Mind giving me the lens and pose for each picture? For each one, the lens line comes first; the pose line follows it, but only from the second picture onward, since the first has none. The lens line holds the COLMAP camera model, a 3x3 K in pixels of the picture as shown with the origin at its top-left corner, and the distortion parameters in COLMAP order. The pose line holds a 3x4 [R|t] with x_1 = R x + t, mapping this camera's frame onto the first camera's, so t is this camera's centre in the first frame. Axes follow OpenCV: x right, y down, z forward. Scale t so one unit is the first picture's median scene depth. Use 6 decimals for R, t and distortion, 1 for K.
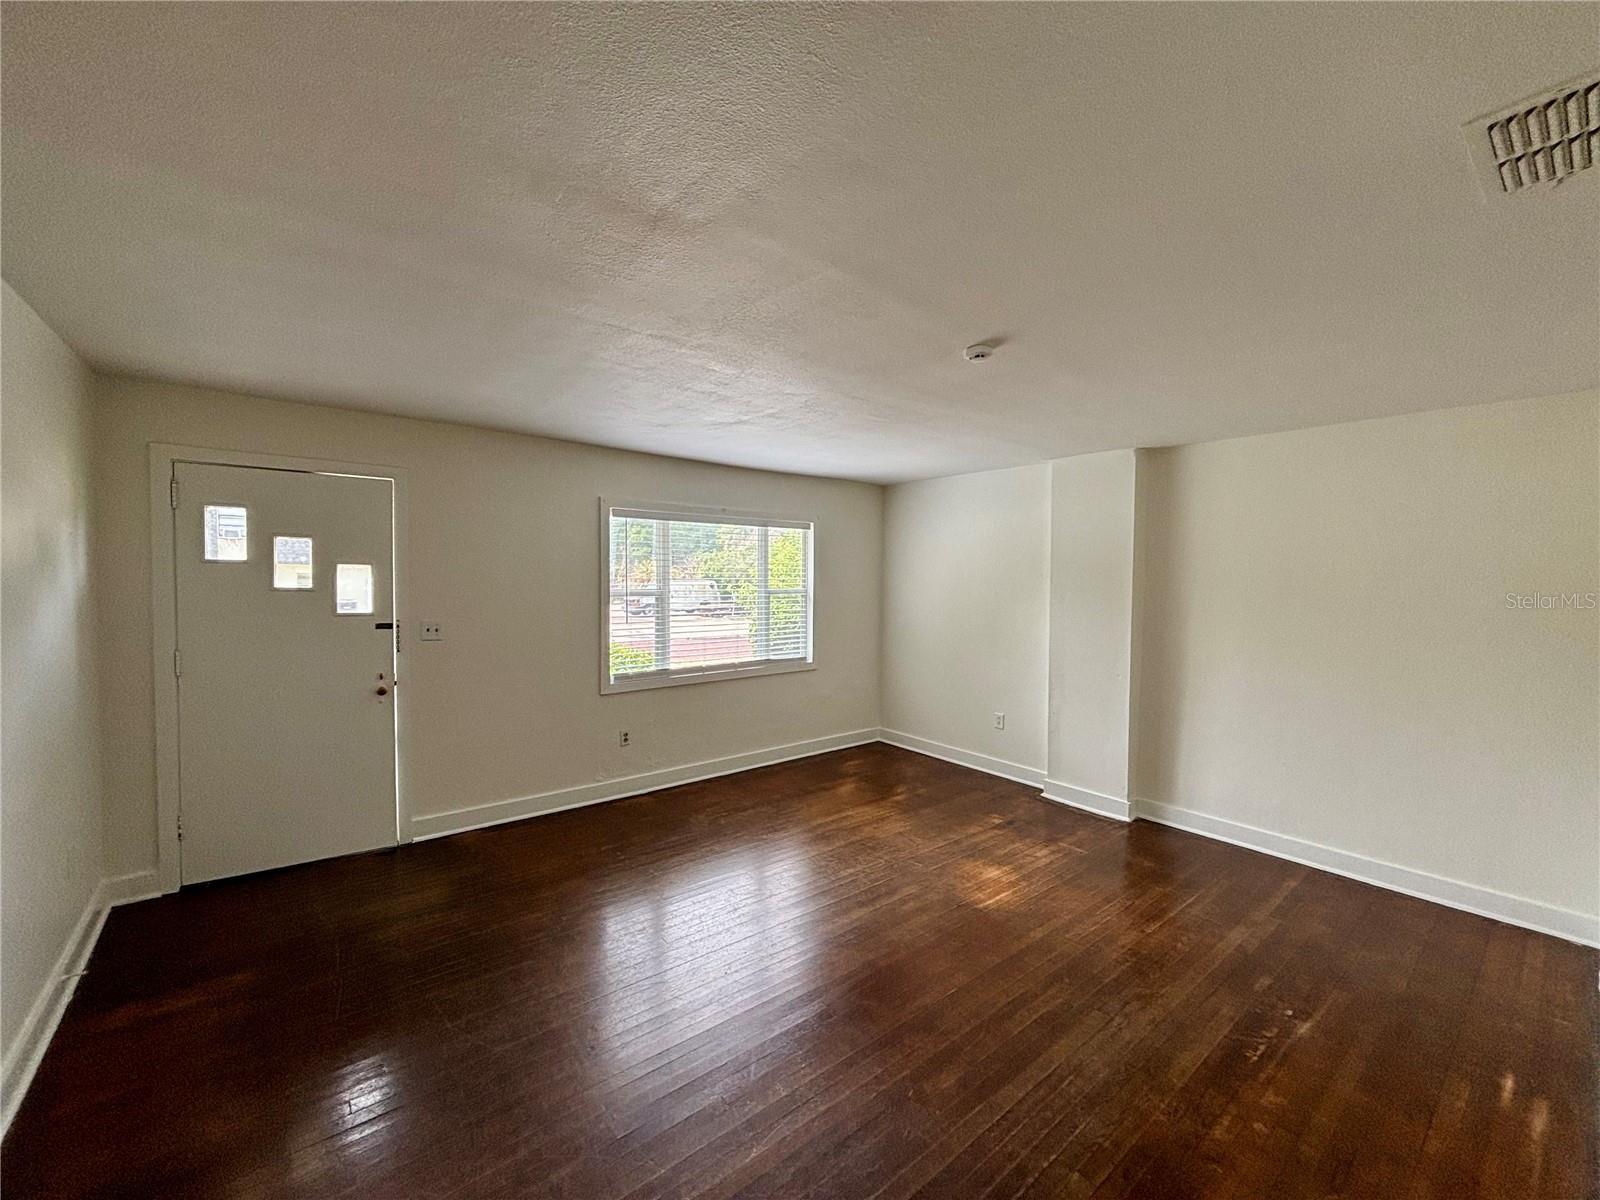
lens RADIAL K [[647.4, 0, 794.4], [0, 647.4, 596.7], [0, 0, 1]] dist [0.003213, -0.000682]
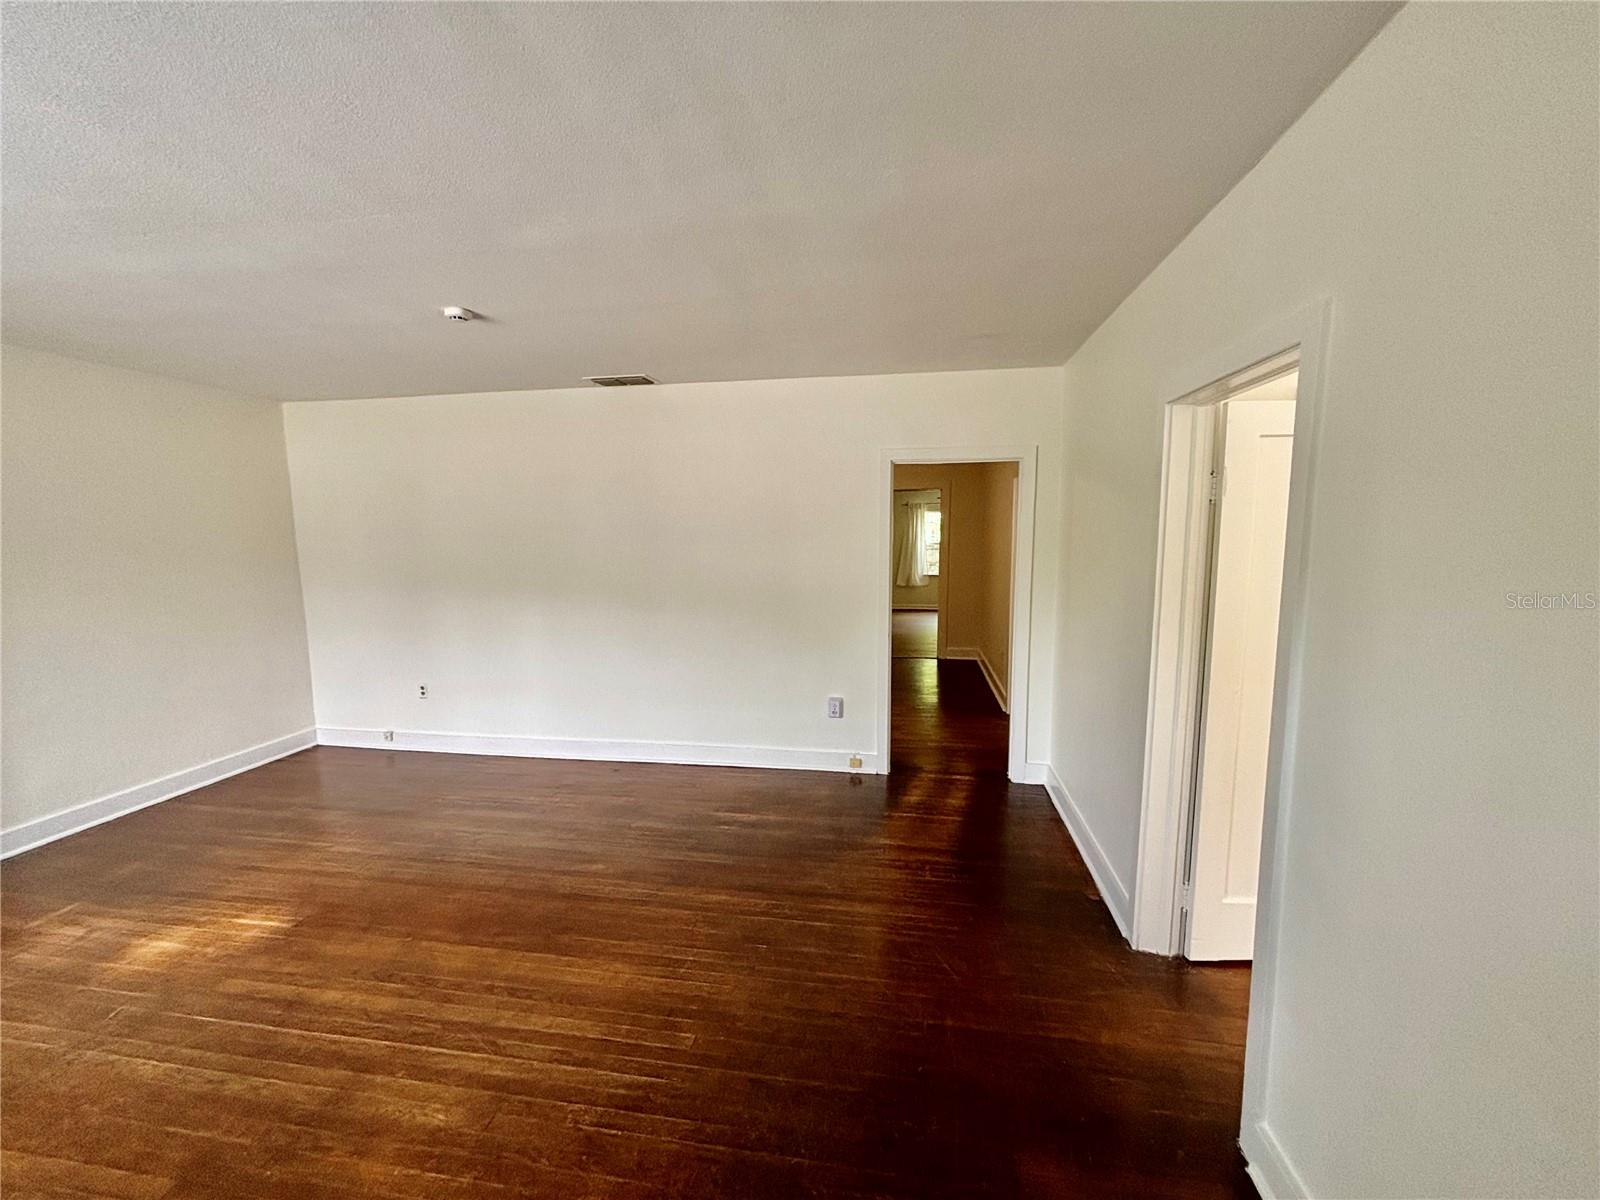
lens RADIAL K [[647.4, 0, 802.5], [0, 647.4, 601.0], [0, 0, 1]] dist [0.003213, -0.000682]
pose [[-0.673798, -0.082549, 0.734290, -0.545888], [0.032427, 0.989479, 0.140993, -0.010135], [-0.738204, 0.118812, -0.664032, 0.788641]]
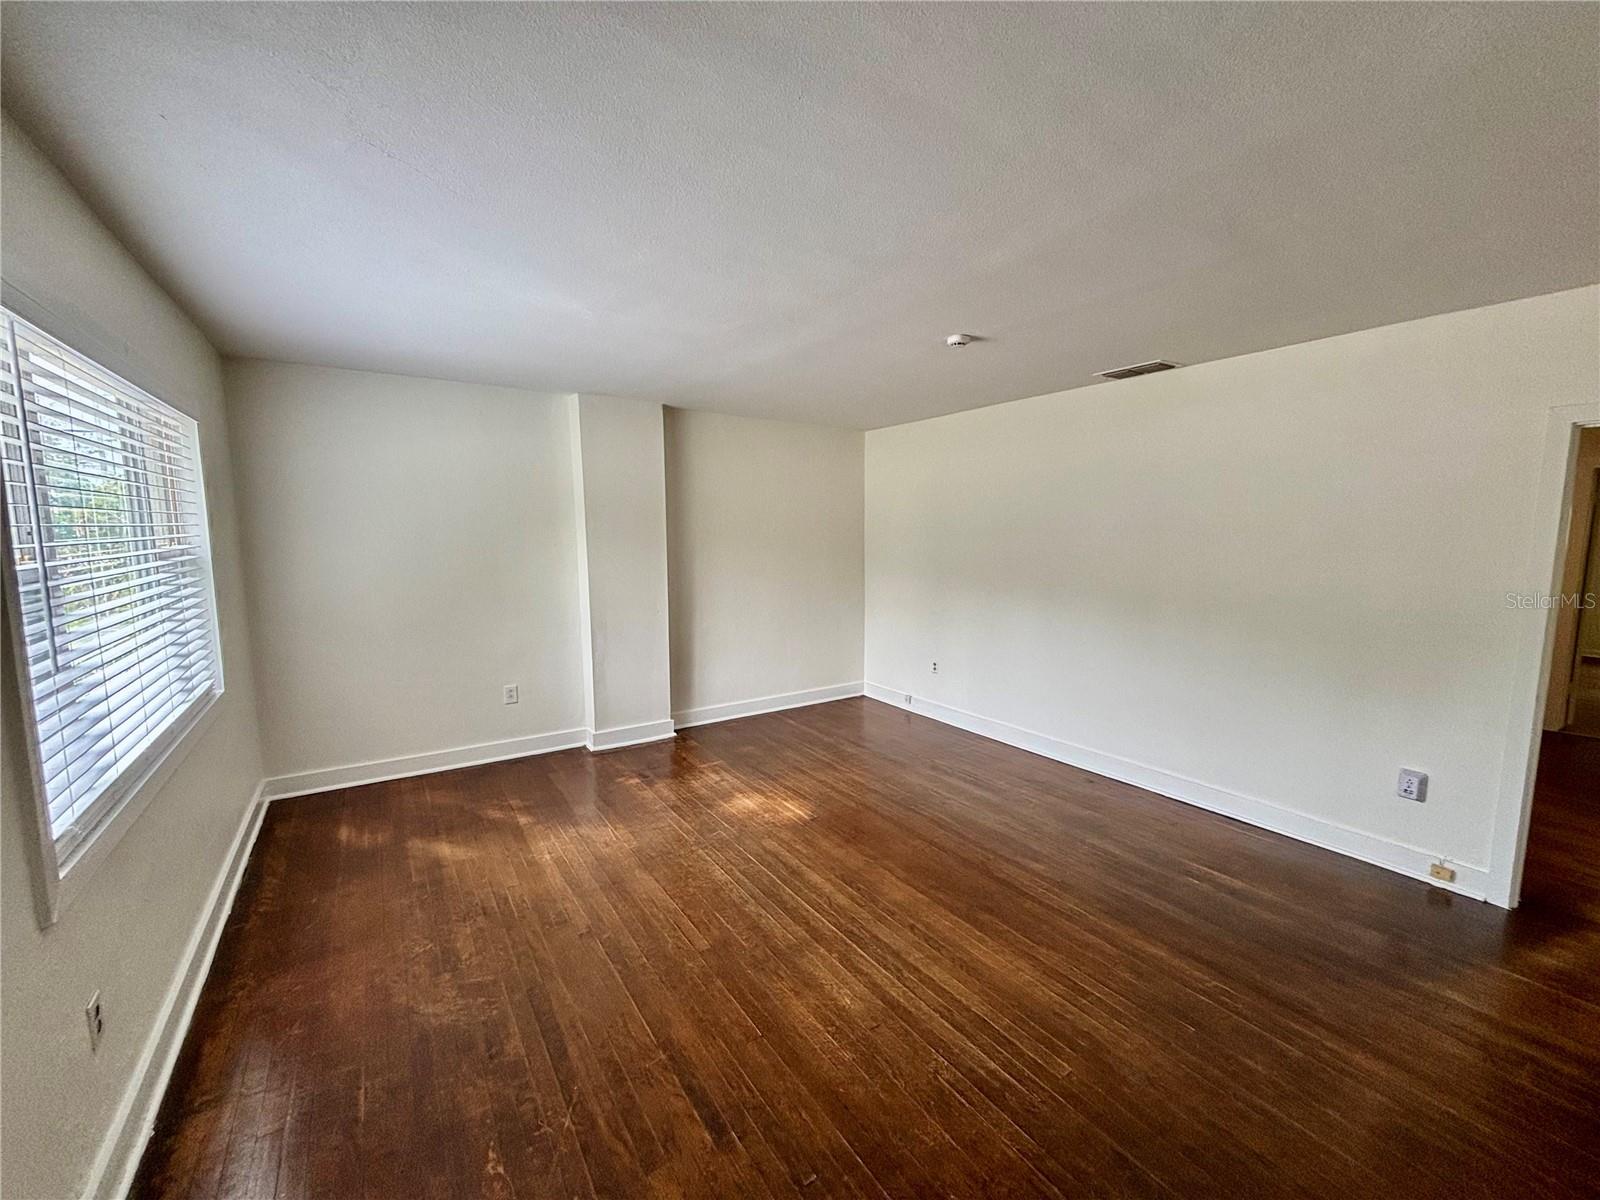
lens RADIAL K [[647.4, 0, 806.3], [0, 647.4, 603.1], [0, 0, 1]] dist [0.003213, -0.000682]
pose [[0.071753, -0.118963, 0.990303, -0.590184], [0.035060, 0.992549, 0.116692, -0.009166], [-0.996806, 0.026347, 0.075389, 0.706605]]
